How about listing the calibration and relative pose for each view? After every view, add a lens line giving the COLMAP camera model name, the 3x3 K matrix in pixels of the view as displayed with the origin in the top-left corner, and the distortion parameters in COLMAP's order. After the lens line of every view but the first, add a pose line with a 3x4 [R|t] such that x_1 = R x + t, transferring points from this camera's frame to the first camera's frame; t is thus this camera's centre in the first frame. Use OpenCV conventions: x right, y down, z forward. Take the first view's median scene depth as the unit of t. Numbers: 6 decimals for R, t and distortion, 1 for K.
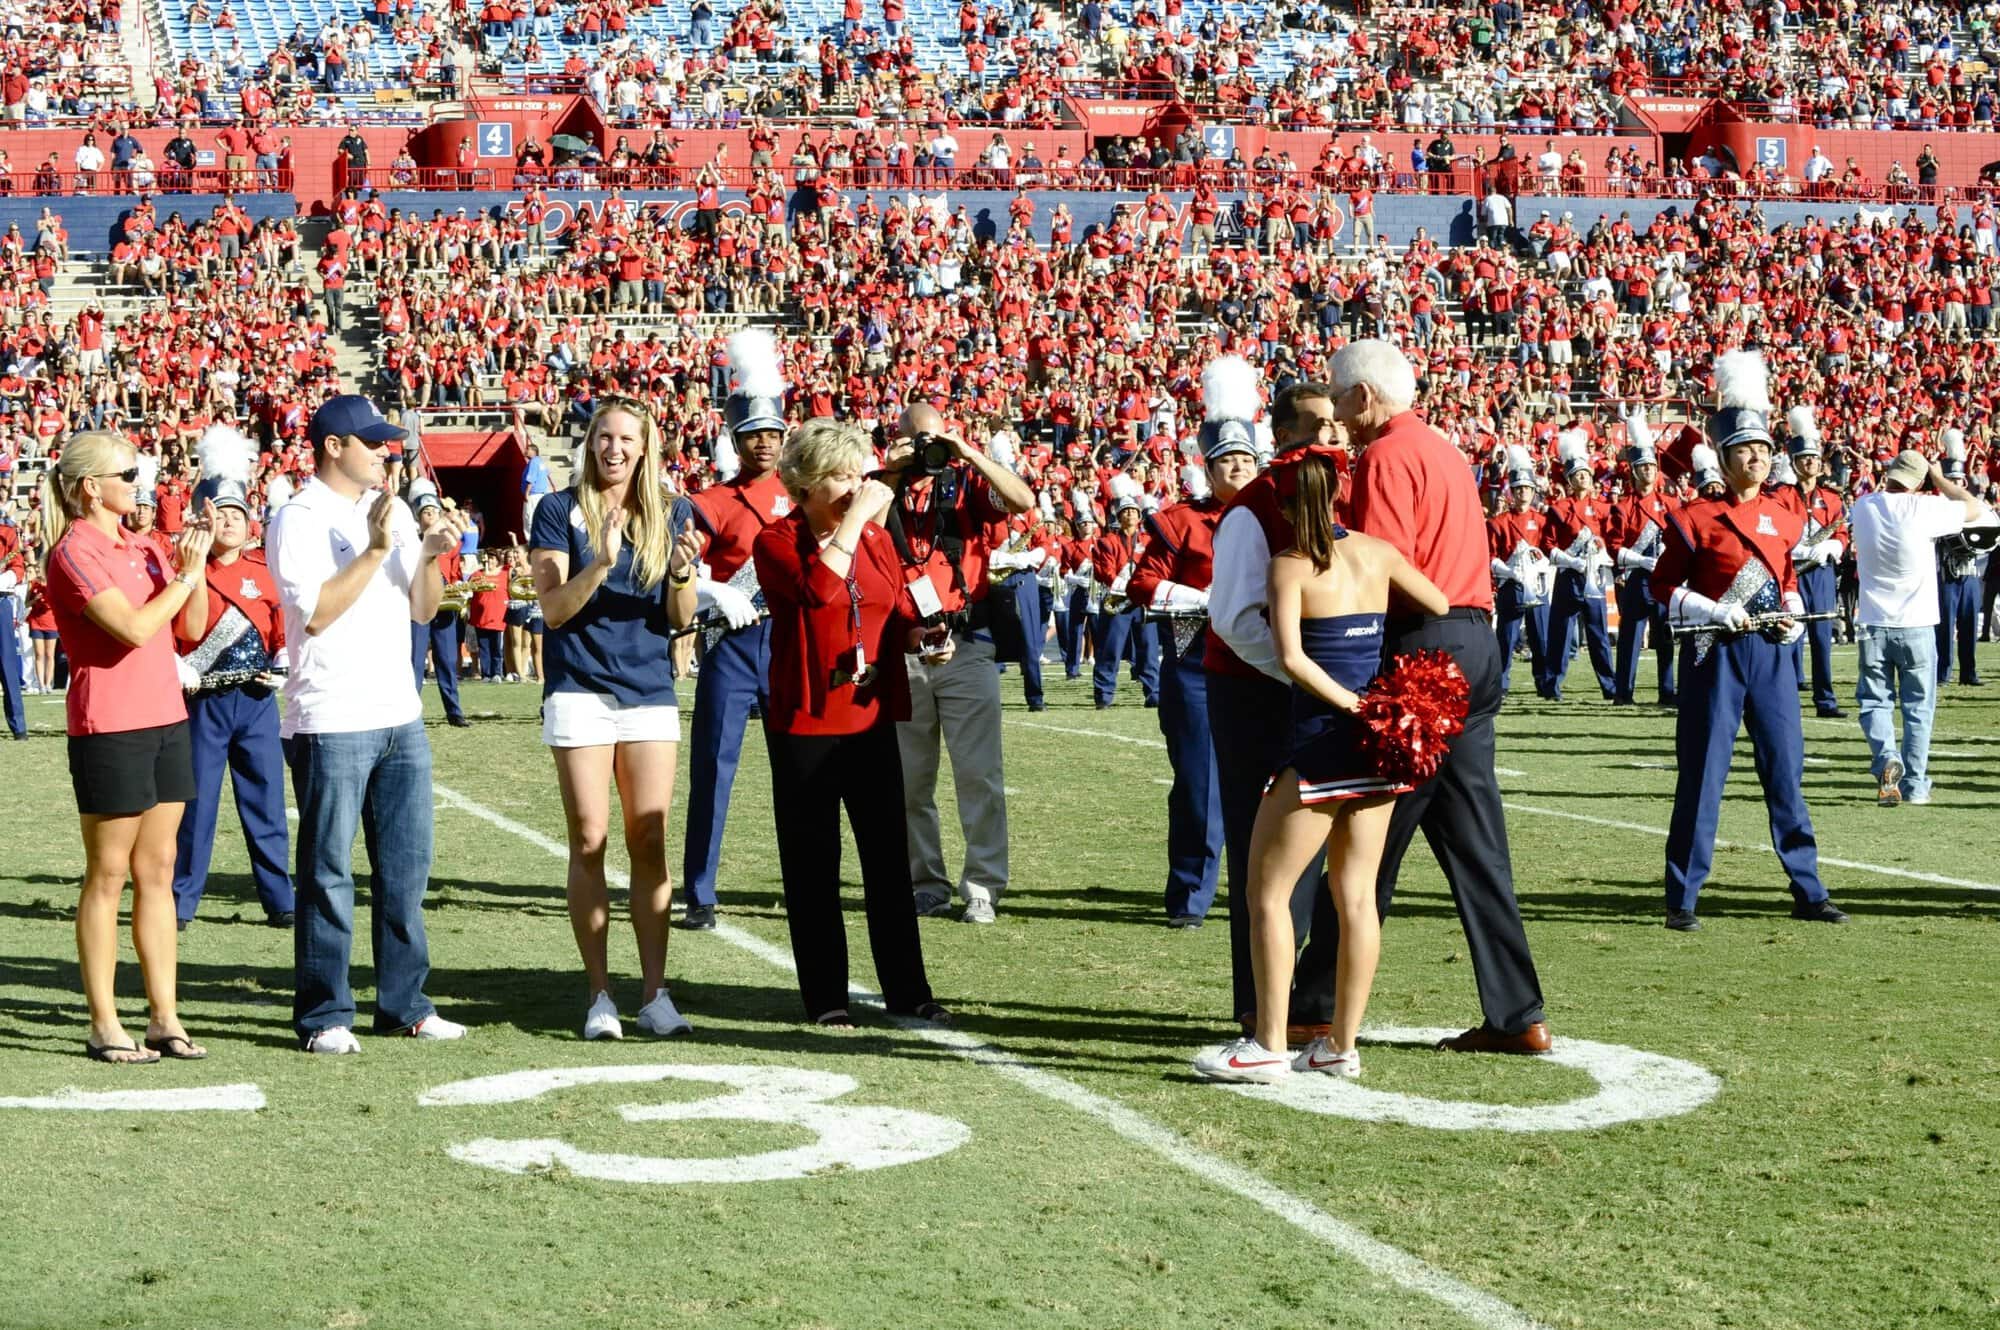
lens RADIAL K [[4004.0, 0, 1054.3], [0, 4004.0, 668.4], [0, 0, 1]] dist [-0.337891, -0.061570]
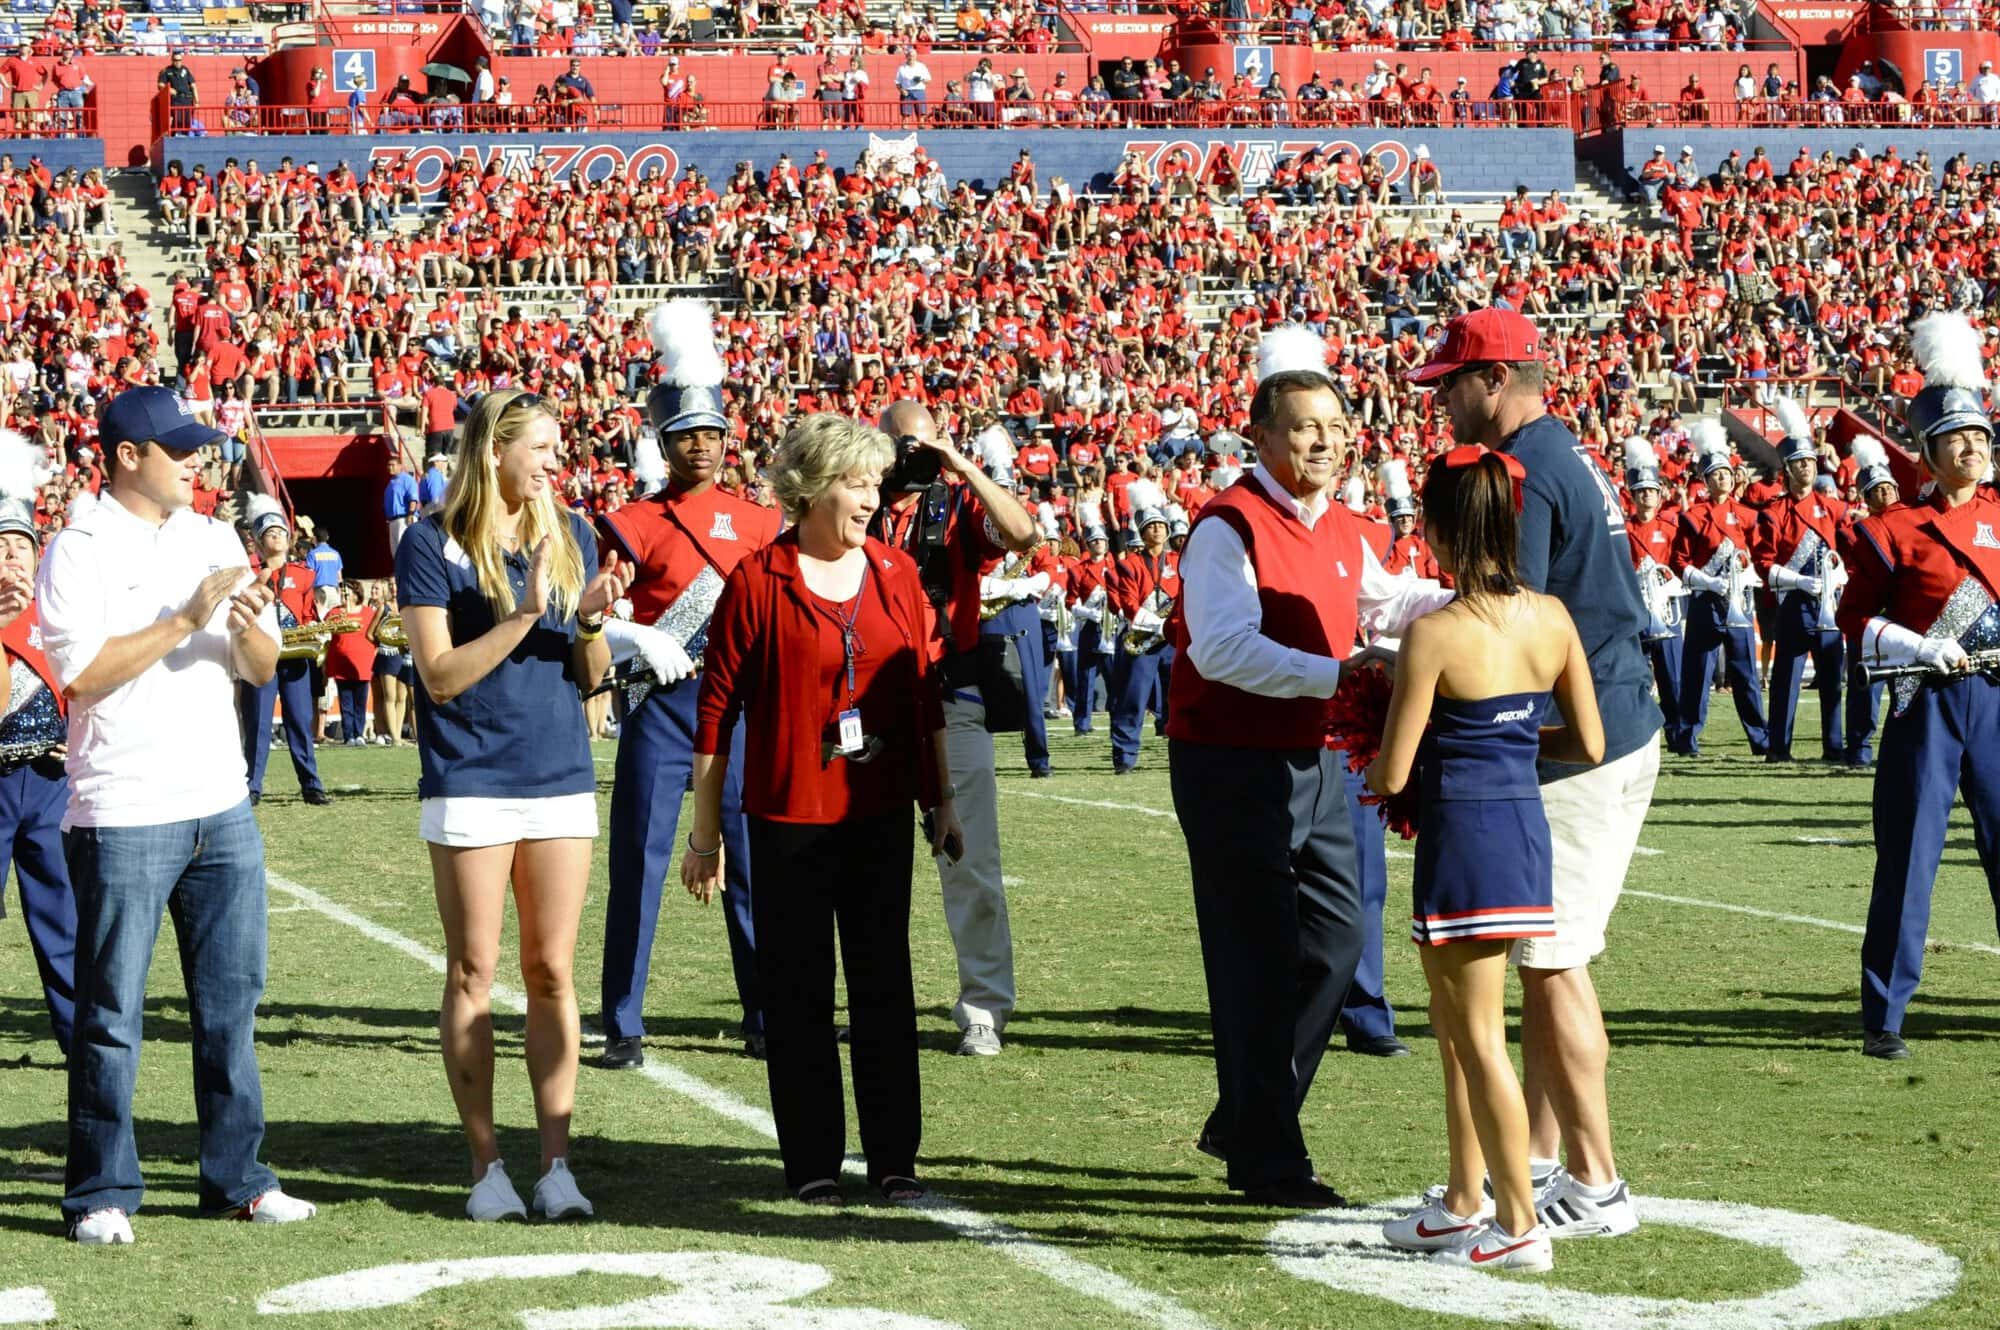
lens RADIAL K [[4431.8, 0, 1000.0], [0, 4431.8, 665.0], [0, 0, 1]] dist [-0.189352, 0.148691]
pose [[0.999938, -0.011019, -0.001416, -0.011198], [0.011010, 0.999922, -0.005901, -0.006584], [0.001481, 0.005885, 0.999982, 0.115745]]
